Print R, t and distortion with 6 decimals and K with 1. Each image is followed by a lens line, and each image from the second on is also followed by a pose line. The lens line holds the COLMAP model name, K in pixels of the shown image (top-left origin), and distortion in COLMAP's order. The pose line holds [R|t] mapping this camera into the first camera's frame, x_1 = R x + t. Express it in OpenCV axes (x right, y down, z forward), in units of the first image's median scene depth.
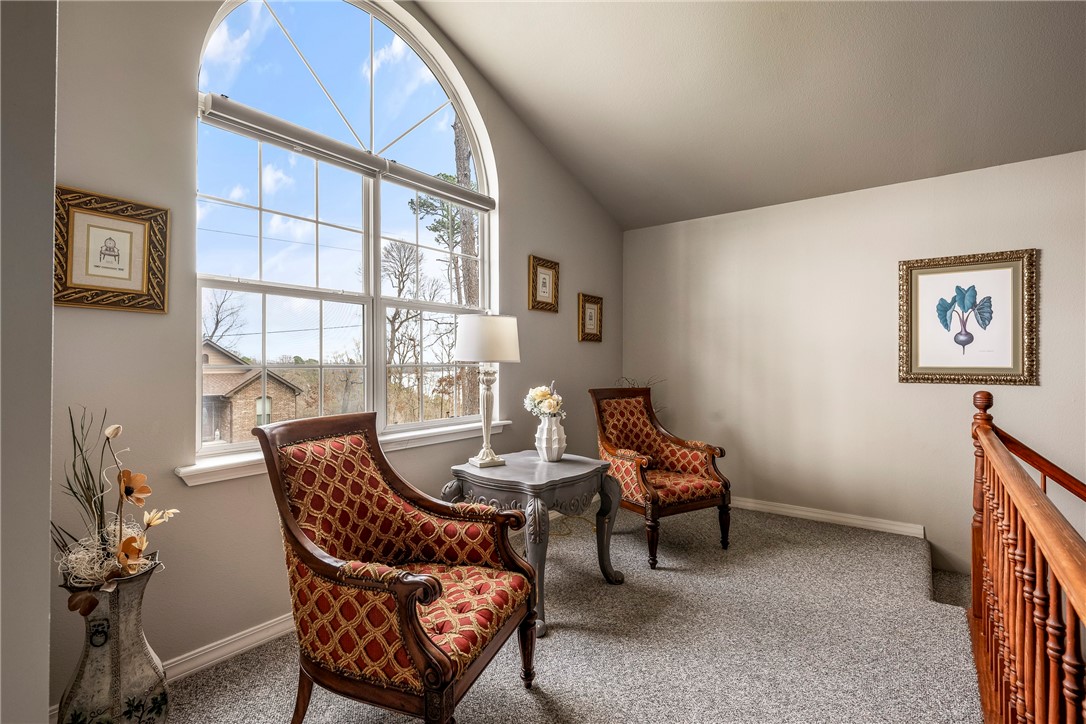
lens RADIAL K [[498.3, 0, 531.7], [0, 498.3, 358.1], [0, 0, 1]] dist [-0.001435, -0.000200]
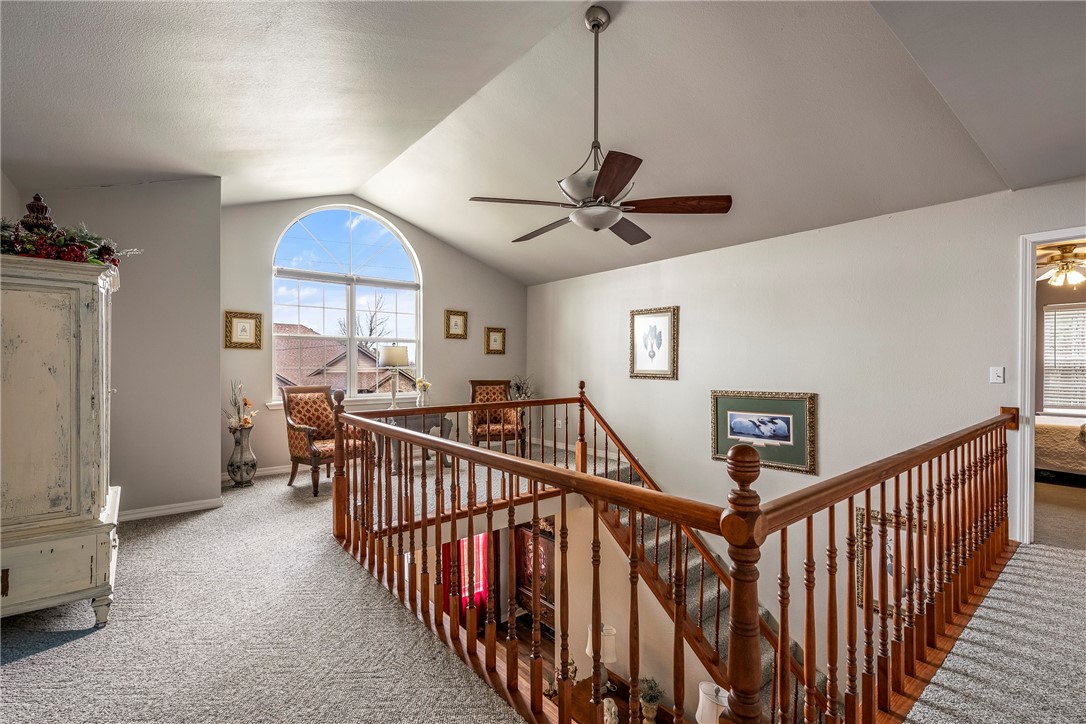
lens RADIAL K [[479.2, 0, 545.8], [0, 479.2, 367.8], [0, 0, 1]] dist [0.000851, 0.000214]
pose [[0.976125, 0.005308, -0.217146, 0.912237], [-0.001529, 0.999844, 0.017568, -0.021046], [0.217205, -0.016817, 0.975981, -0.838354]]
